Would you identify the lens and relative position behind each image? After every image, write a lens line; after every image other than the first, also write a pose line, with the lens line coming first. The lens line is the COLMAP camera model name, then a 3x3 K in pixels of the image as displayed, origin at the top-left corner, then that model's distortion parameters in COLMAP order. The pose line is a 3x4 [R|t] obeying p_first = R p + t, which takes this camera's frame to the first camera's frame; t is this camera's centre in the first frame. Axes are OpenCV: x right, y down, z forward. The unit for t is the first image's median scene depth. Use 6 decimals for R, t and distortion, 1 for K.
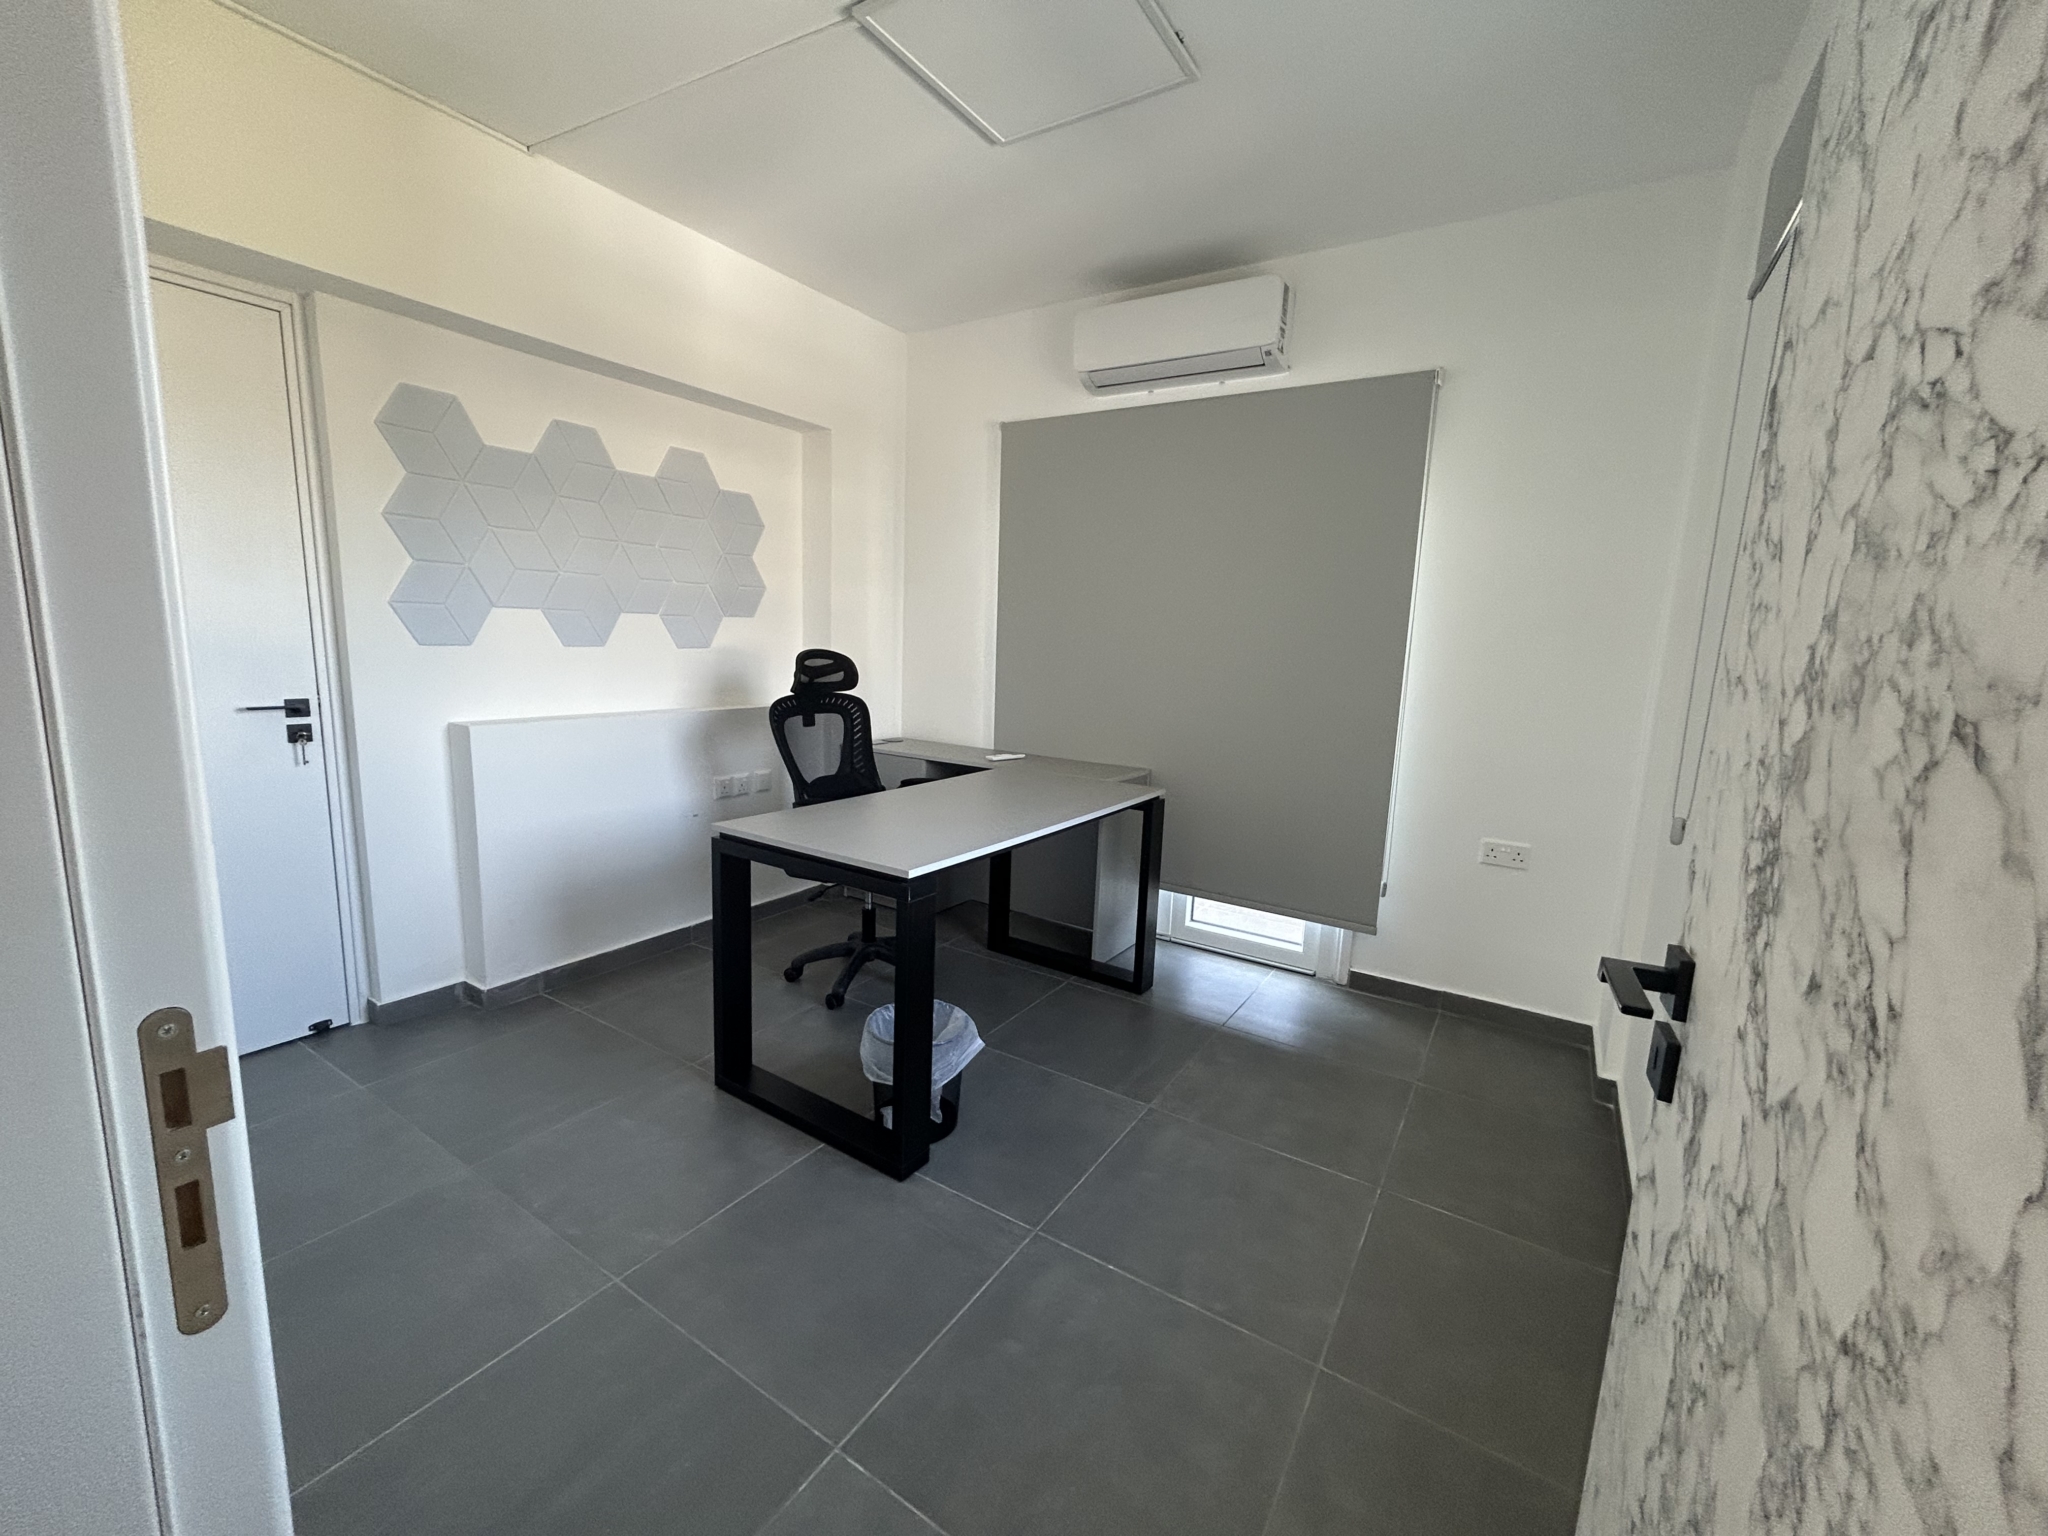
lens RADIAL K [[823.8, 0, 1023.4], [0, 823.8, 770.3], [0, 0, 1]] dist [-0.000085, -0.000005]
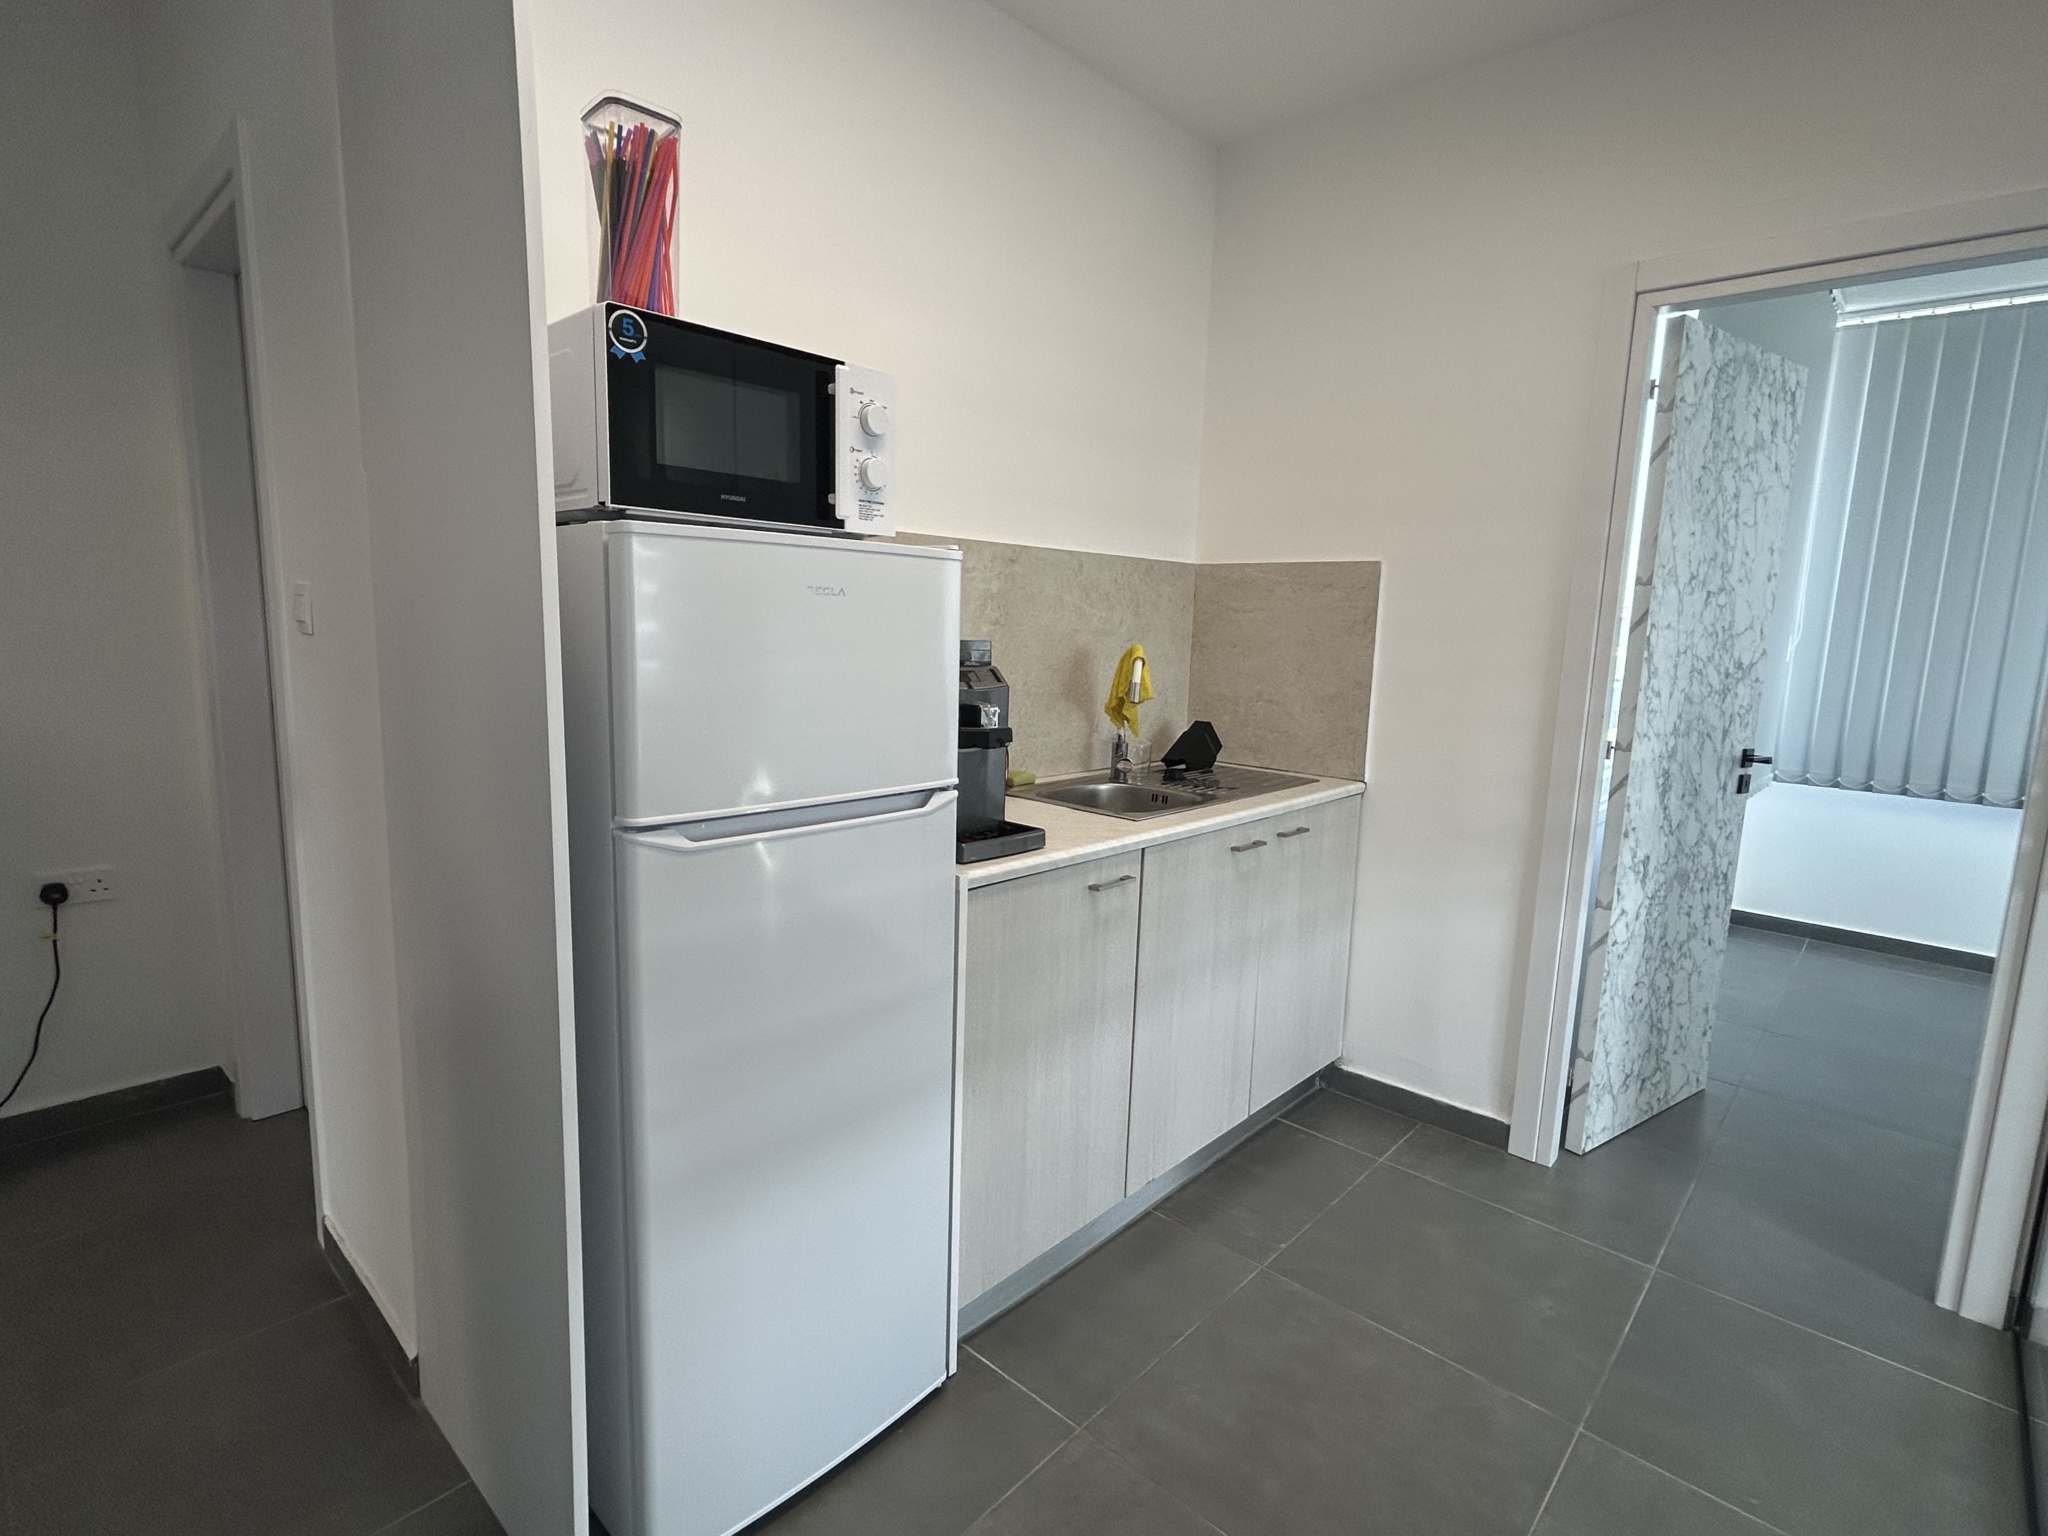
lens RADIAL K [[1011.4, 0, 1021.9], [0, 1011.4, 768.2], [0, 0, 1]] dist [0.002000, 0.000164]
pose [[-0.897679, -0.127830, 0.421701, 1.727705], [0.004489, 0.954295, 0.298831, -1.422299], [-0.440627, 0.270147, -0.856077, 6.675351]]
